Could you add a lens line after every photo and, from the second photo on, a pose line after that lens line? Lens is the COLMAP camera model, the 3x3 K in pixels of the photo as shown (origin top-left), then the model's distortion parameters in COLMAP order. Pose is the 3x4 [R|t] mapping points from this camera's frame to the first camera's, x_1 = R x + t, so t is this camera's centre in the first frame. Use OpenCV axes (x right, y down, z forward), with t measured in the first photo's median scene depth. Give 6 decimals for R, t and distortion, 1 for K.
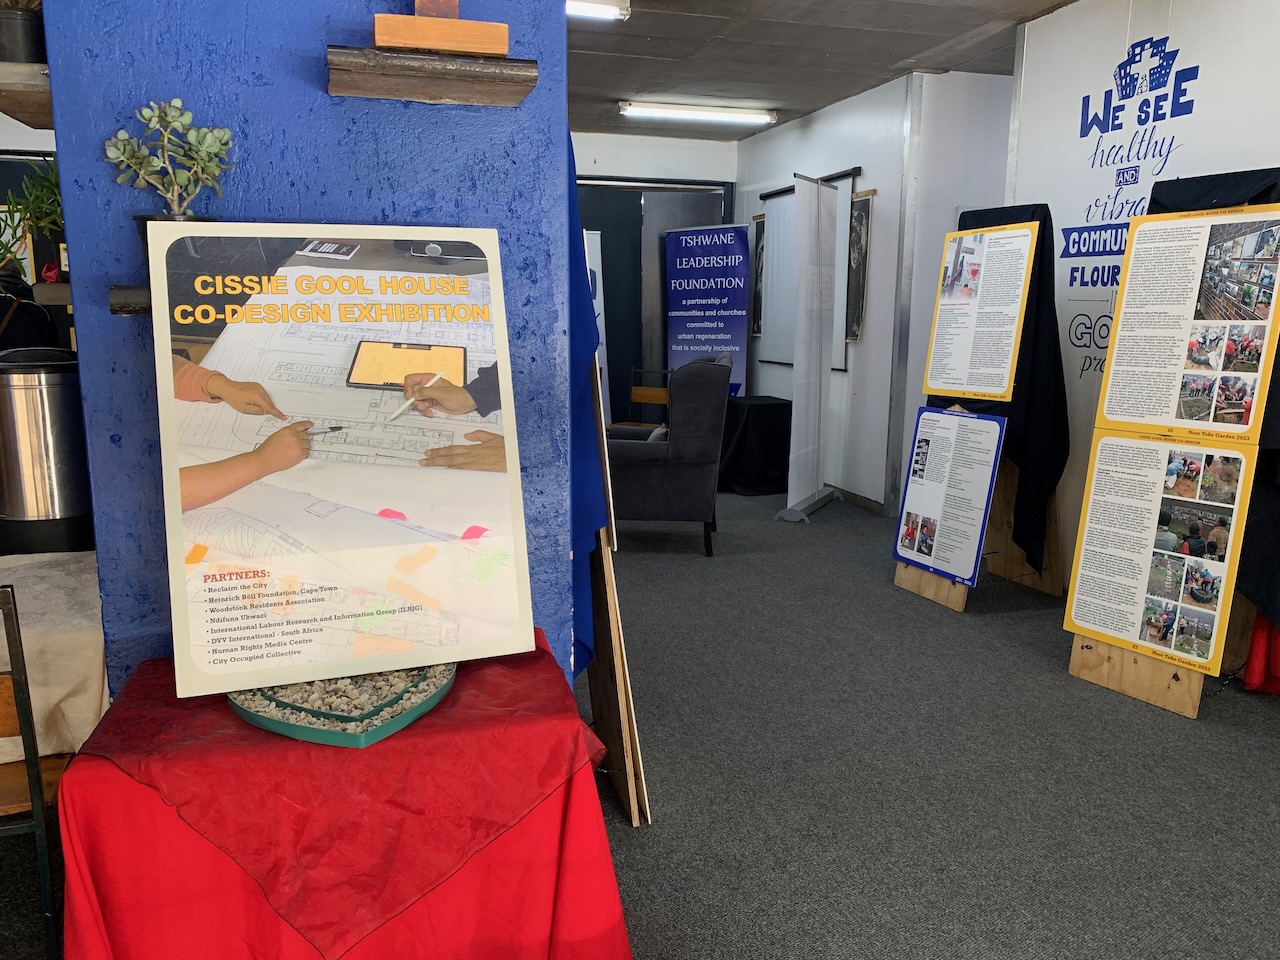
lens RADIAL K [[990.4, 0, 626.7], [0, 990.4, 491.8], [0, 0, 1]] dist [0.034043, -0.036833]
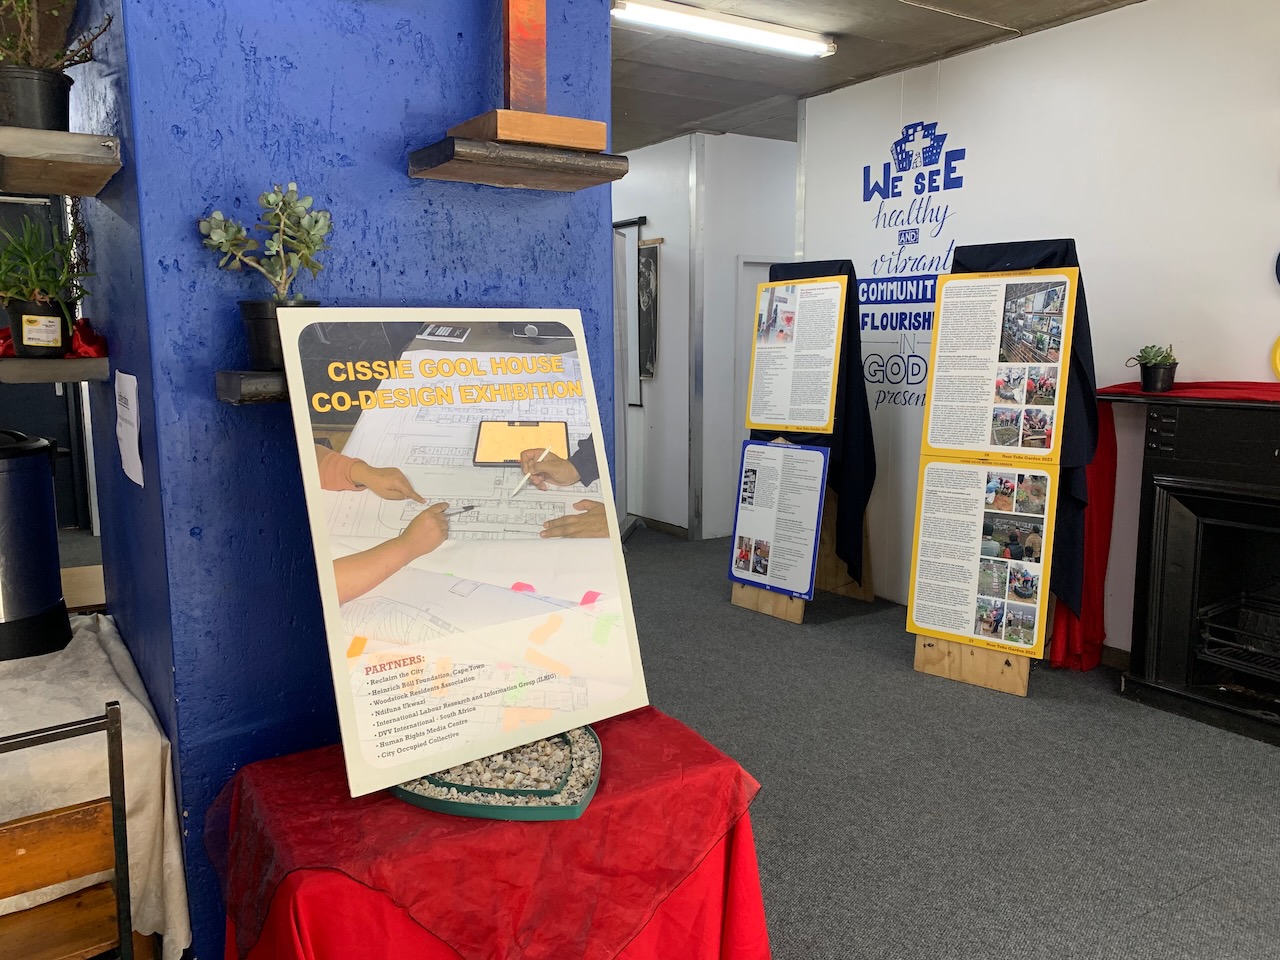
lens RADIAL K [[990.4, 0, 629.3], [0, 990.4, 484.9], [0, 0, 1]] dist [0.034043, -0.036833]
pose [[0.955106, -0.055801, 0.290962, -0.211168], [0.065750, 0.997535, -0.024523, -0.025421], [-0.288876, 0.042553, 0.956420, -0.008364]]
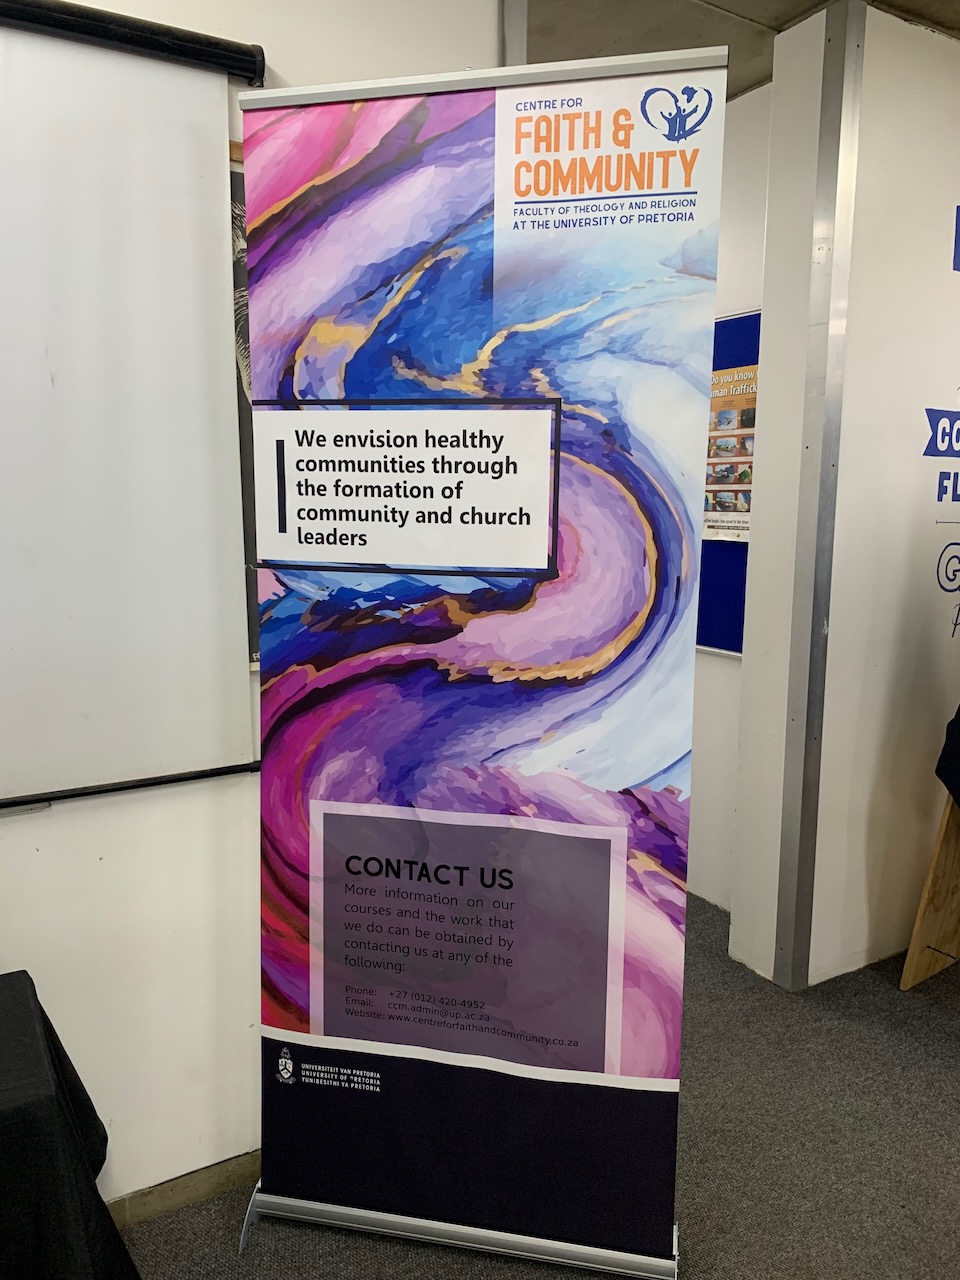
lens RADIAL K [[990.4, 0, 482.8], [0, 990.4, 640.7], [0, 0, 1]] dist [0.034043, -0.036833]
pose [[-0.259008, -0.142036, 0.955375, -0.152031], [0.168266, 0.967368, 0.189437, -0.403929], [-0.951105, 0.209823, -0.226656, 2.010655]]
